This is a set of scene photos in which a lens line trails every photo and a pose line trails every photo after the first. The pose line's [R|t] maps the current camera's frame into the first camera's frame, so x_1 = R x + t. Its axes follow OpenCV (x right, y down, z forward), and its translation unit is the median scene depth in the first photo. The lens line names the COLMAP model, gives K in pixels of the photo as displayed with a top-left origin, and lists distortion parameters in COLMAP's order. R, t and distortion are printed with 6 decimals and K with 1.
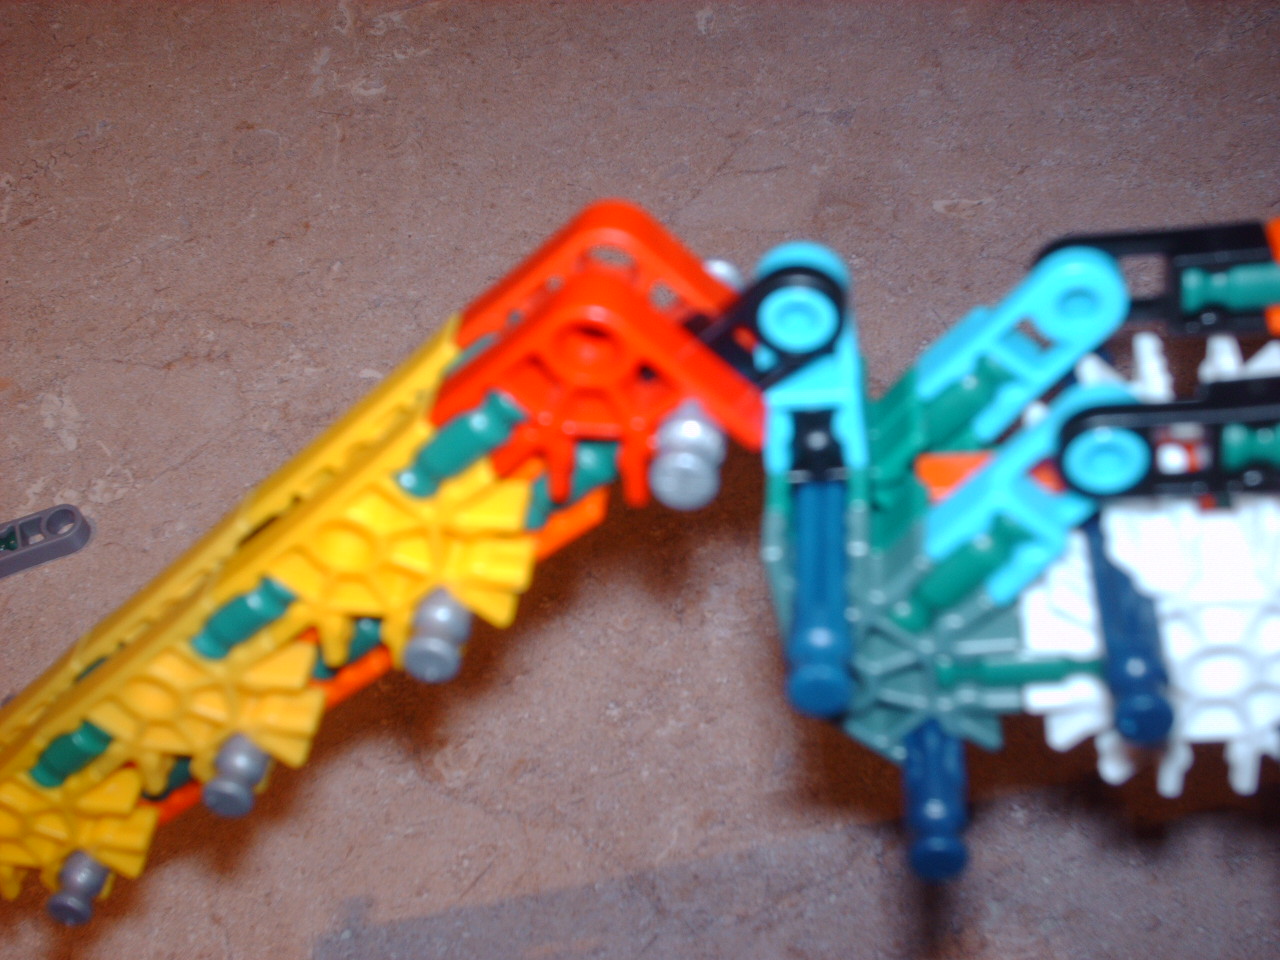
lens RADIAL K [[1773.6, 0, 649.0], [0, 1773.6, 489.5], [0, 0, 1]] dist [-0.050463, 0.000000]
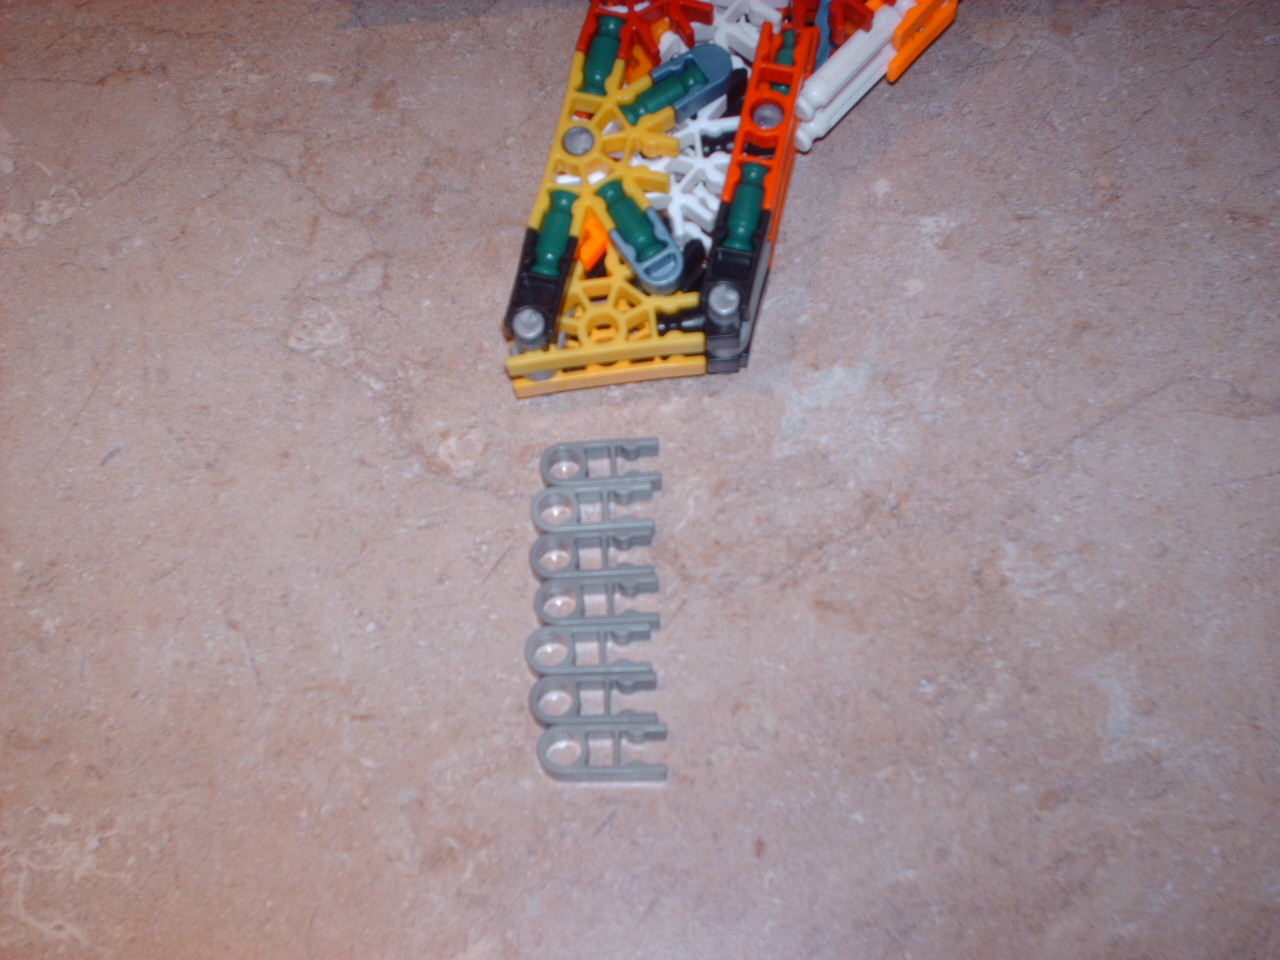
lens RADIAL K [[1773.6, 0, 654.5], [0, 1773.6, 499.8], [0, 0, 1]] dist [-0.050463, 0.000000]
pose [[0.990615, -0.070492, 0.117098, -0.102686], [0.058965, 0.993324, 0.099151, 0.076036], [-0.123305, -0.091315, 0.988159, 0.008265]]
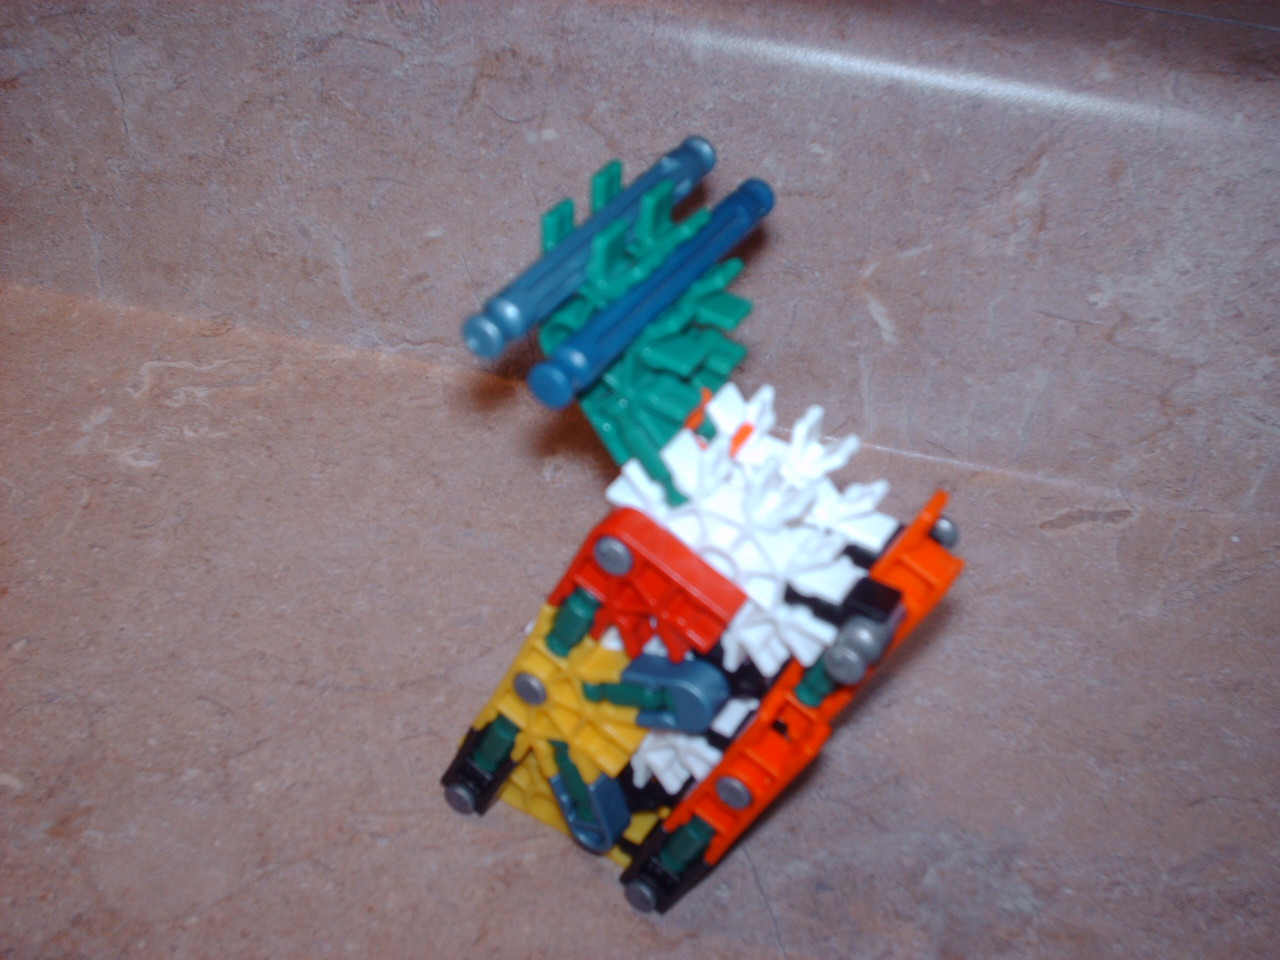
lens RADIAL K [[1773.6, 0, 649.6], [0, 1773.6, 484.7], [0, 0, 1]] dist [-0.050463, 0.000000]
pose [[0.979102, 0.203349, -0.002899, 0.087228], [-0.192821, 0.923690, -0.331085, 0.014031], [-0.064648, 0.324725, 0.943597, 0.219251]]
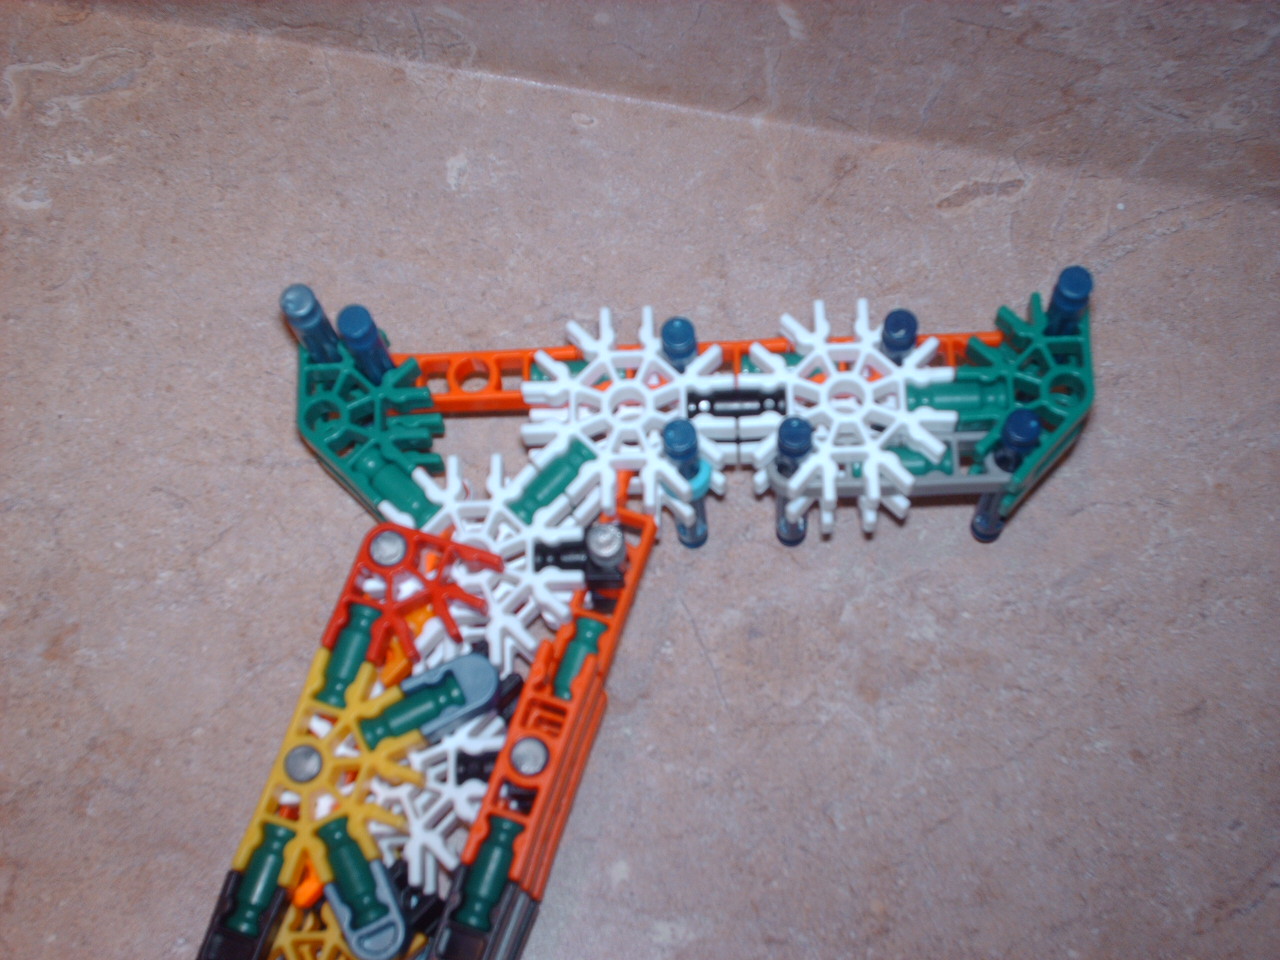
lens RADIAL K [[1773.6, 0, 650.7], [0, 1773.6, 486.5], [0, 0, 1]] dist [-0.050463, 0.000000]
pose [[0.976527, 0.111165, 0.184495, -0.017451], [-0.129841, 0.987219, 0.092408, -0.224410], [-0.171864, -0.114193, 0.978480, 0.167011]]
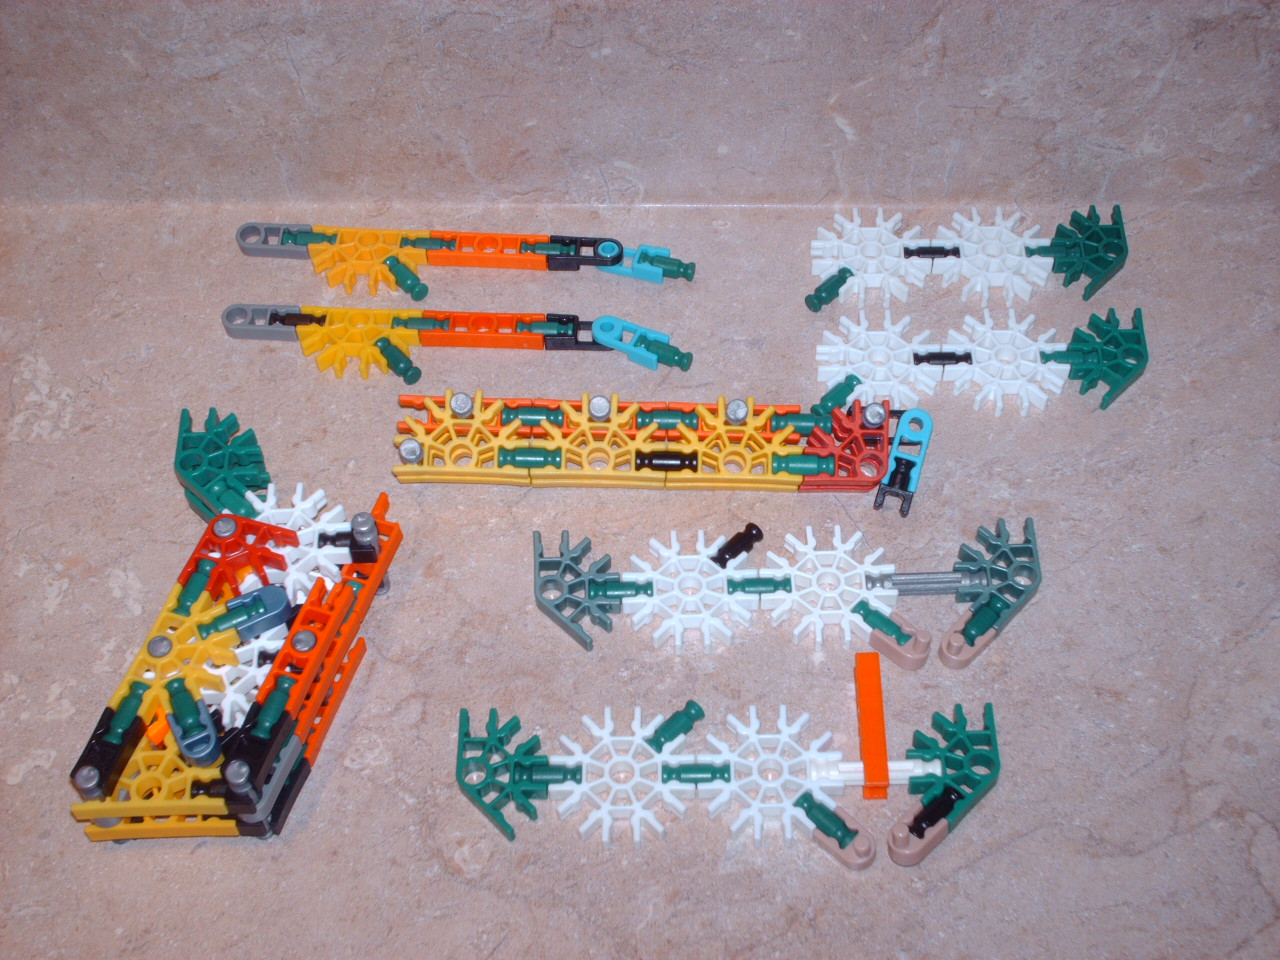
lens RADIAL K [[1773.6, 0, 650.5], [0, 1773.6, 488.8], [0, 0, 1]] dist [-0.050463, 0.000000]
pose [[0.996298, -0.007335, 0.085654, -0.076051], [0.016539, 0.994095, -0.107247, 0.026501], [-0.084361, 0.108266, 0.990536, -0.235819]]
